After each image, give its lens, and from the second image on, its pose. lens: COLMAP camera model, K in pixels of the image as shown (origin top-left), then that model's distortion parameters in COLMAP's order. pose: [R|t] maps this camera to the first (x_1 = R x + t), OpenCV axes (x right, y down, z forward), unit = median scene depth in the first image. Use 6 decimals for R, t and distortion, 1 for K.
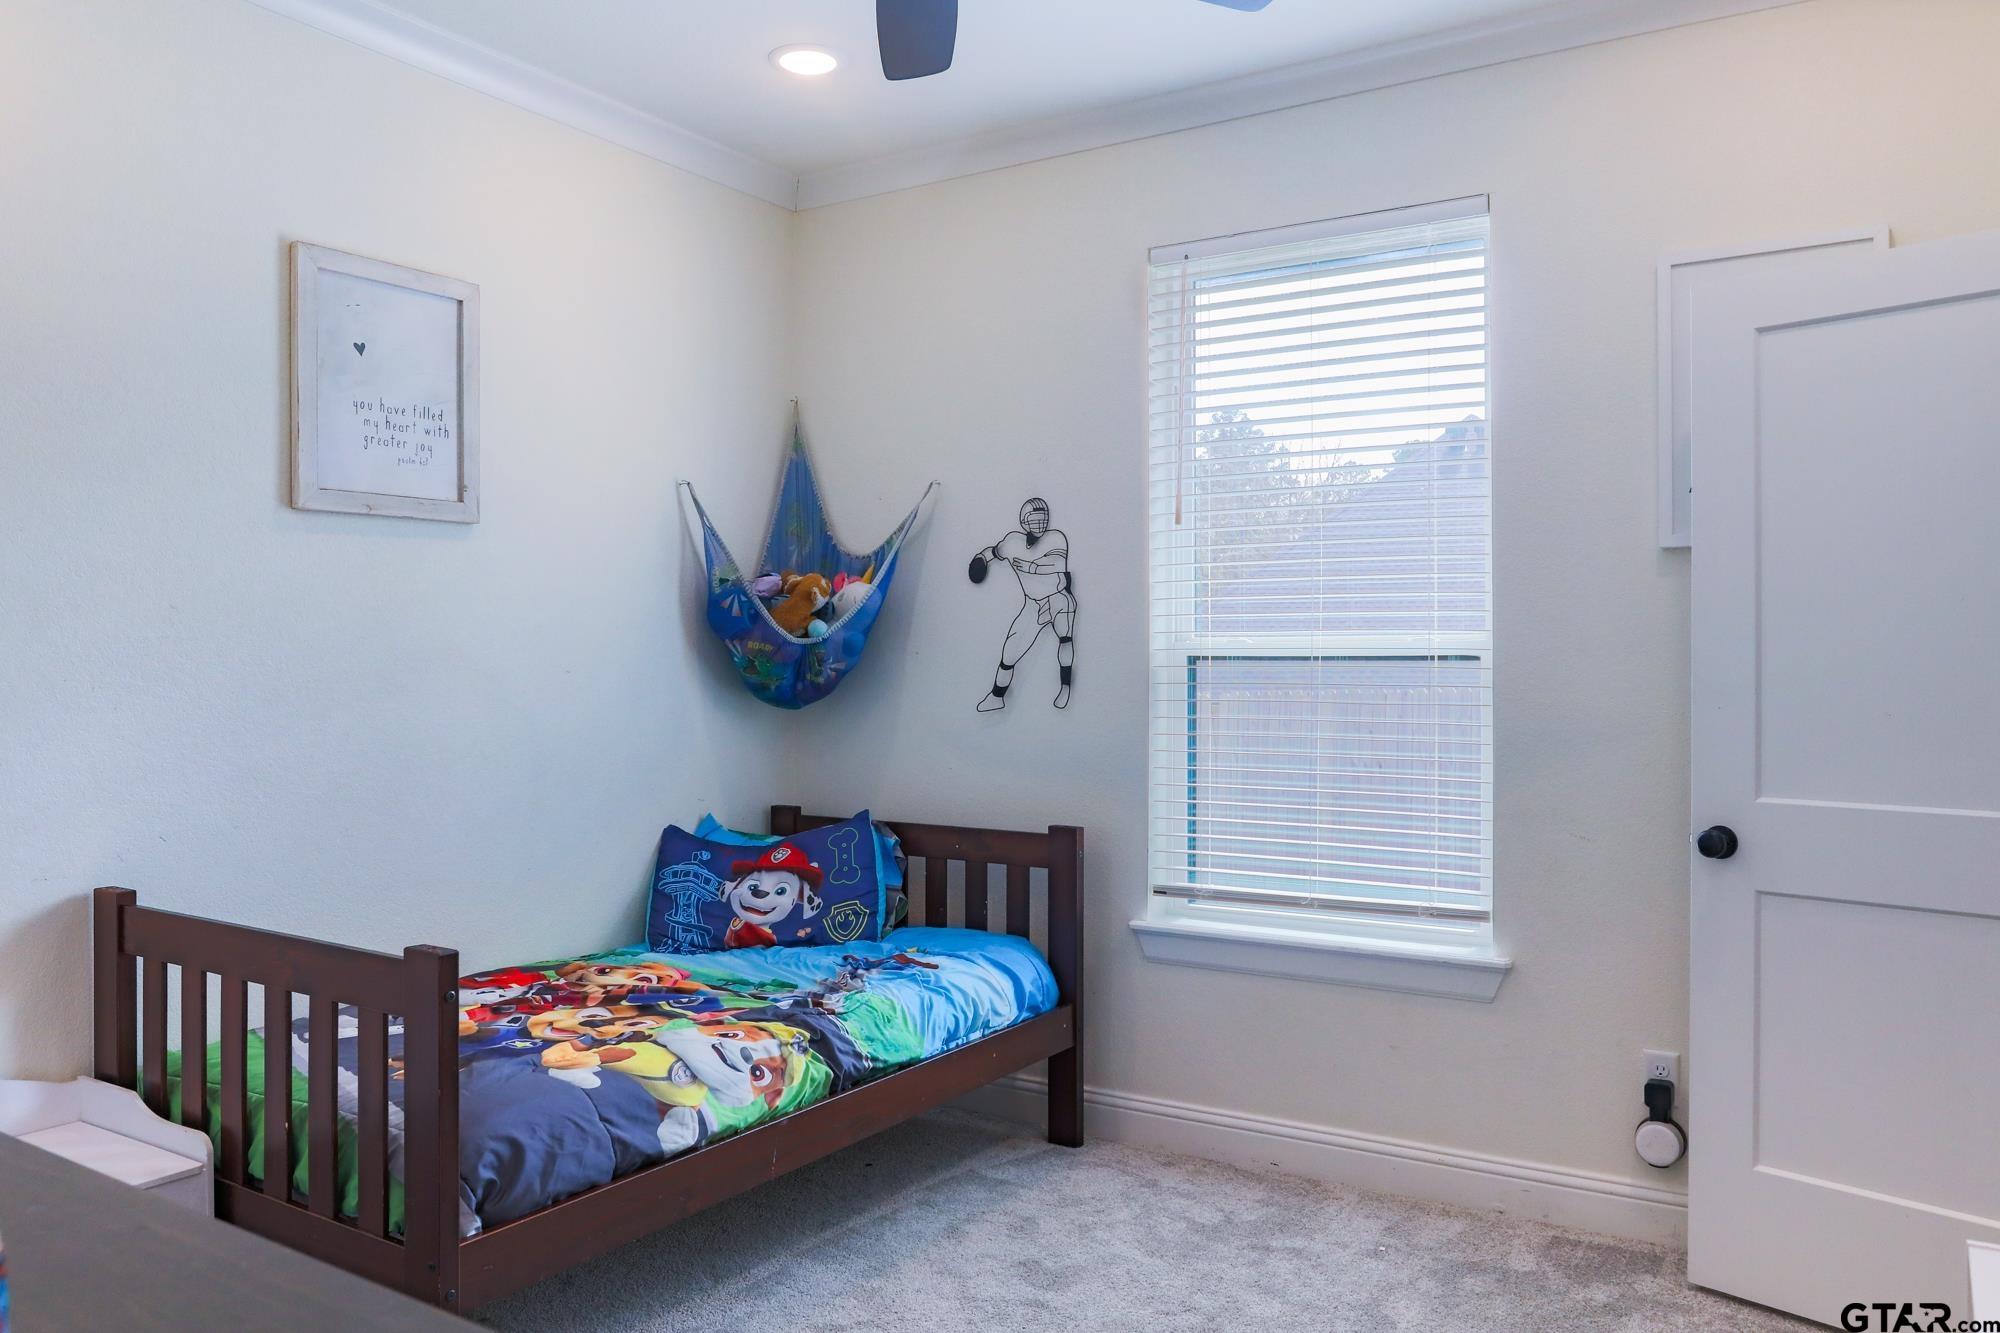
lens RADIAL K [[1505.7, 0, 989.0], [0, 1505.7, 667.4], [0, 0, 1]] dist [-0.032679, 0.024218]
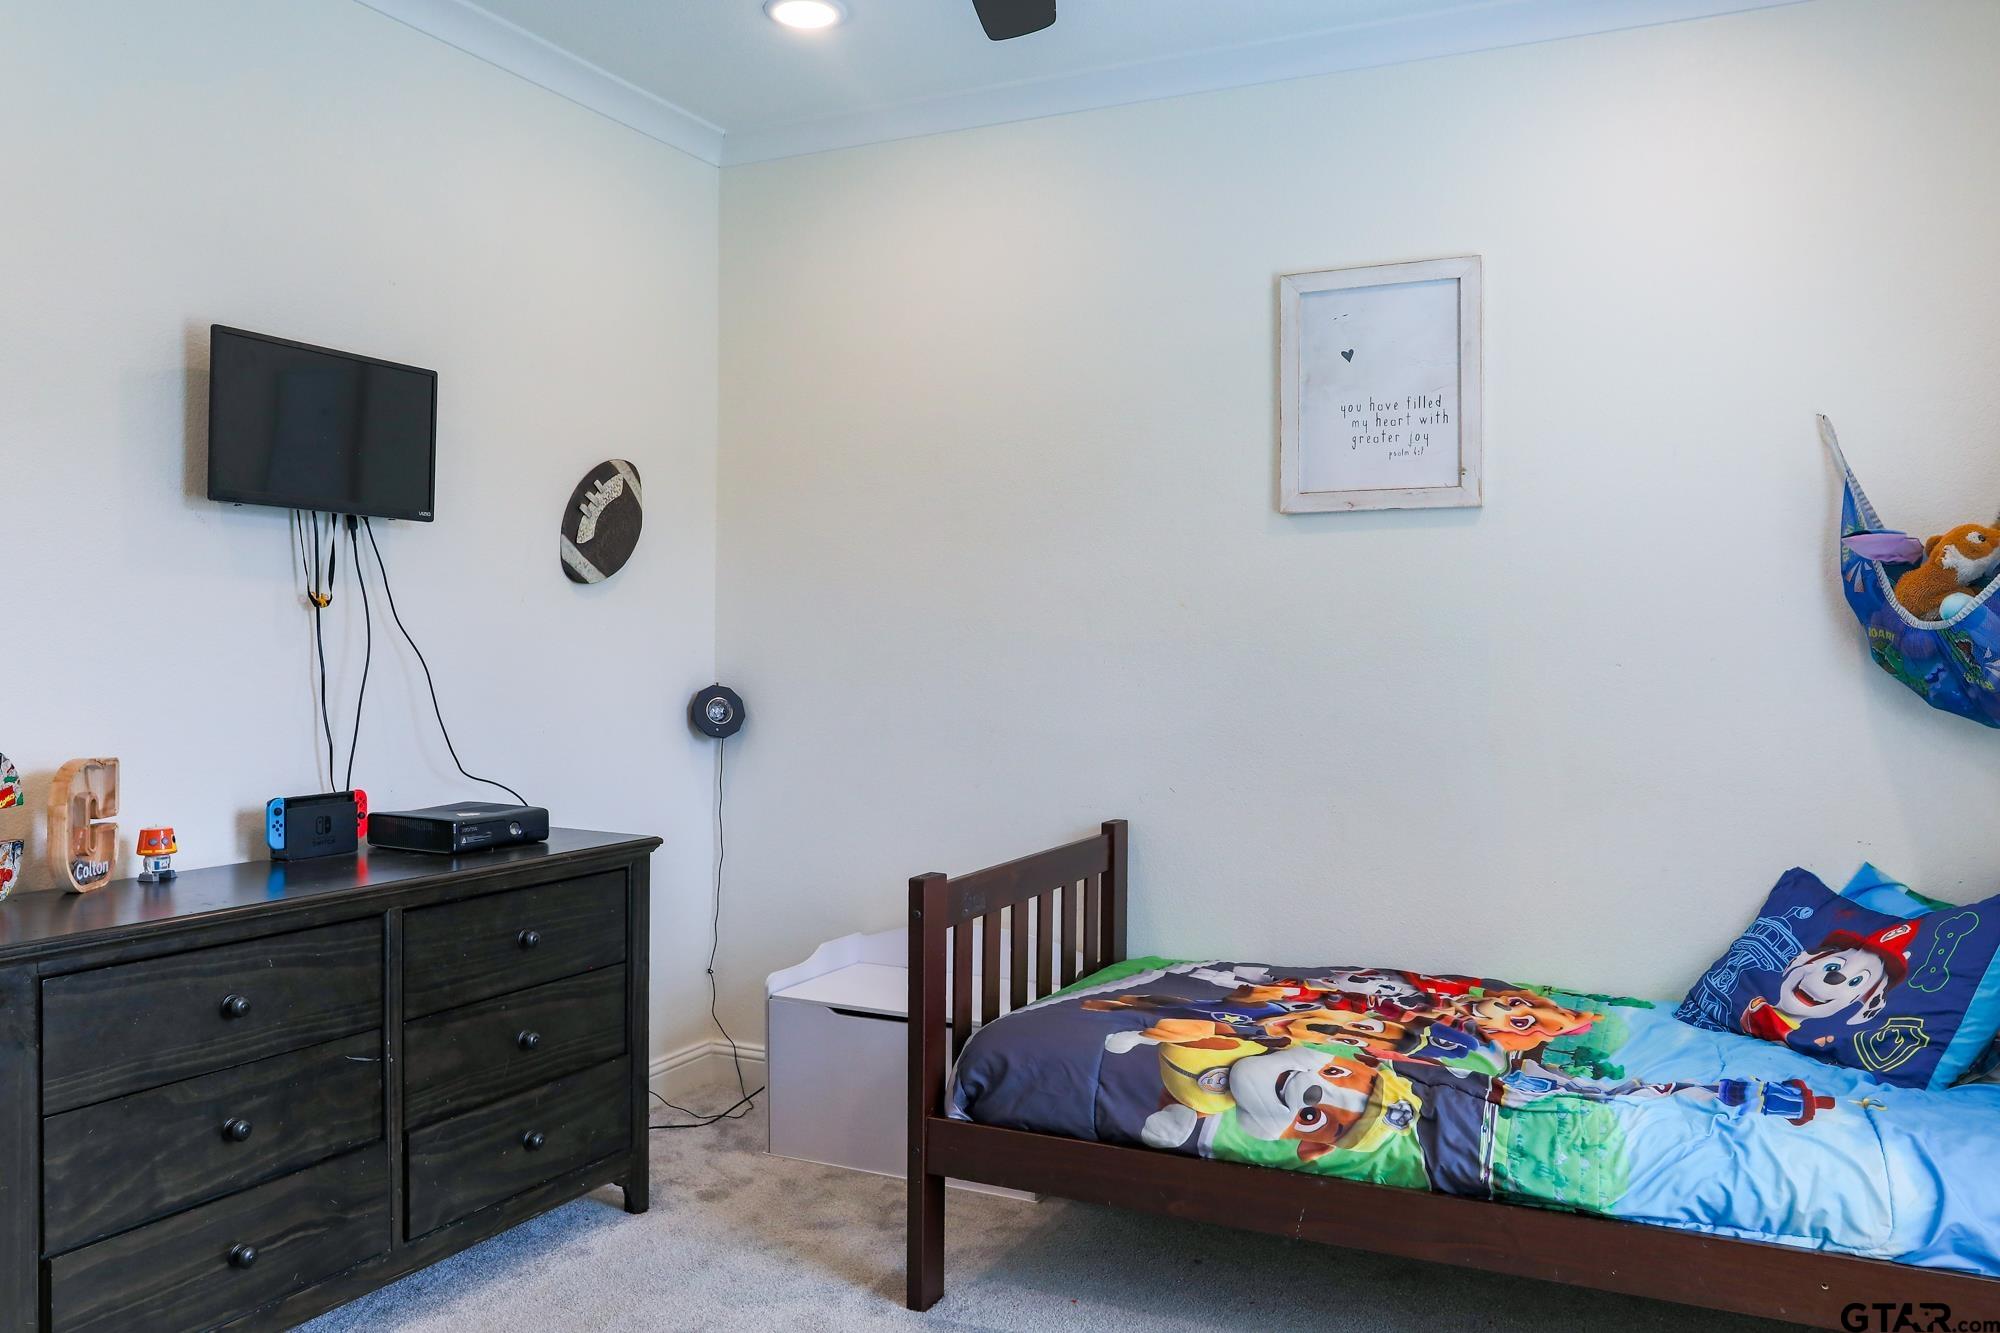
lens RADIAL K [[1505.7, 0, 989.0], [0, 1505.7, 667.4], [0, 0, 1]] dist [-0.032679, 0.024218]
pose [[0.124878, 0.017162, -0.992024, 0.592371], [-0.012066, 0.999803, 0.015778, -0.005132], [0.992099, 0.009999, 0.125061, 0.598203]]
